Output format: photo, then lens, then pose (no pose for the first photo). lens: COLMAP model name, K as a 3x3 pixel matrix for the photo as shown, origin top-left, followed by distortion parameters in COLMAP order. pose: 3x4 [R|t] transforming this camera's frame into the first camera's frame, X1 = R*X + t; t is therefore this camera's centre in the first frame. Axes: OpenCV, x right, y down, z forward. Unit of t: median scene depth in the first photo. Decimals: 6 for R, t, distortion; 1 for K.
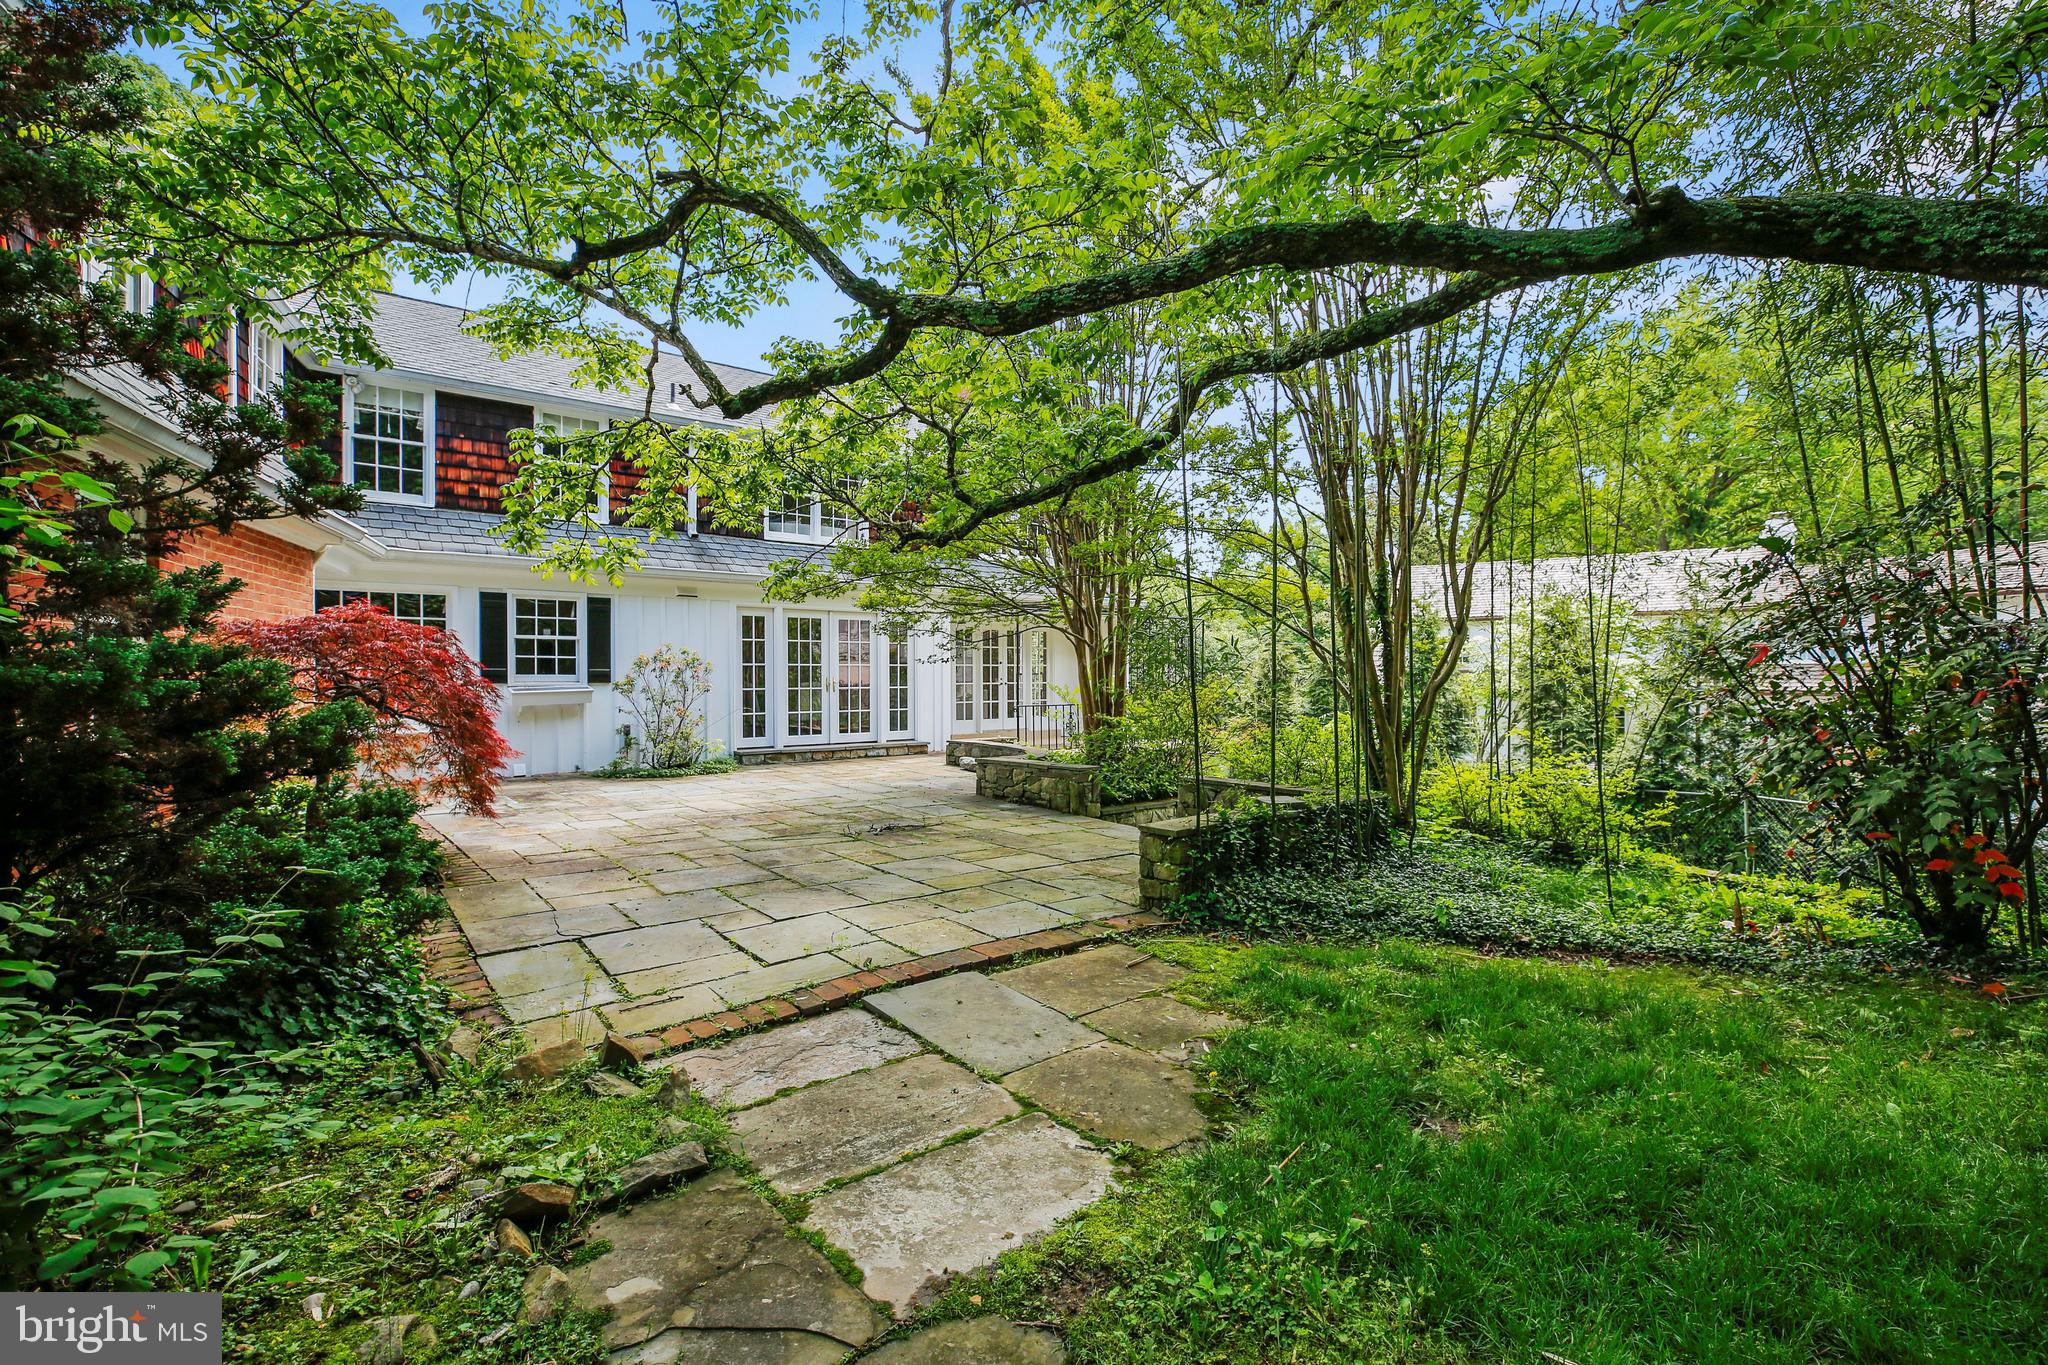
lens RADIAL K [[963.0, 0, 1041.0], [0, 963.0, 681.0], [0, 0, 1]] dist [-0.003230, 0.000830]
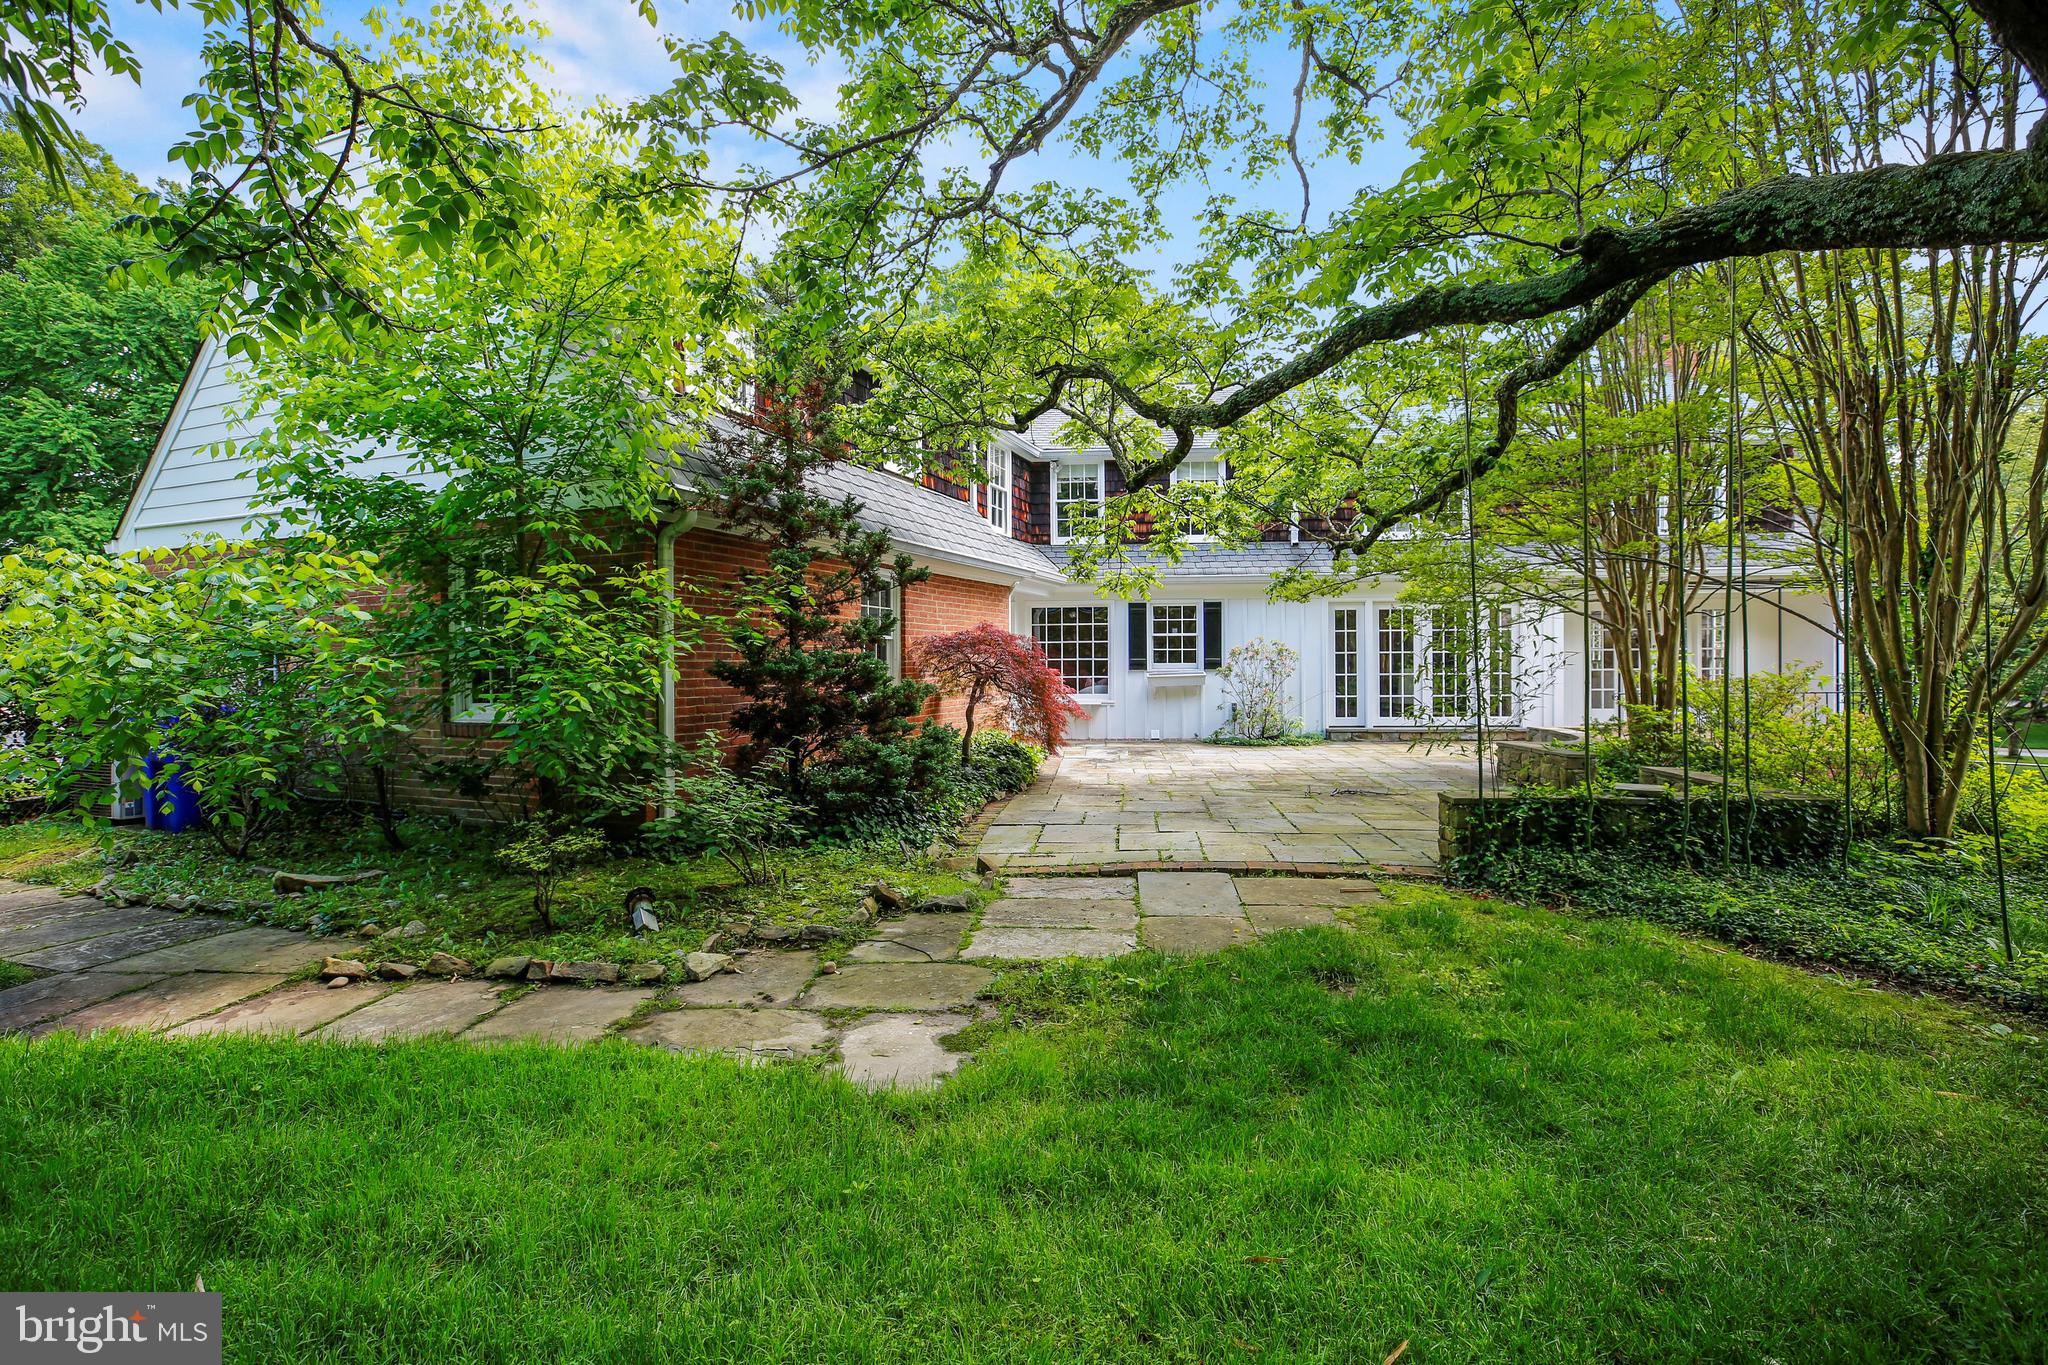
lens RADIAL K [[963.0, 0, 1032.4], [0, 963.0, 680.2], [0, 0, 1]] dist [-0.003230, 0.000830]
pose [[0.718020, 0.007100, -0.695986, 0.257322], [0.002870, 0.999909, 0.013162, -0.000999], [0.696016, -0.011448, 0.717935, -0.078056]]
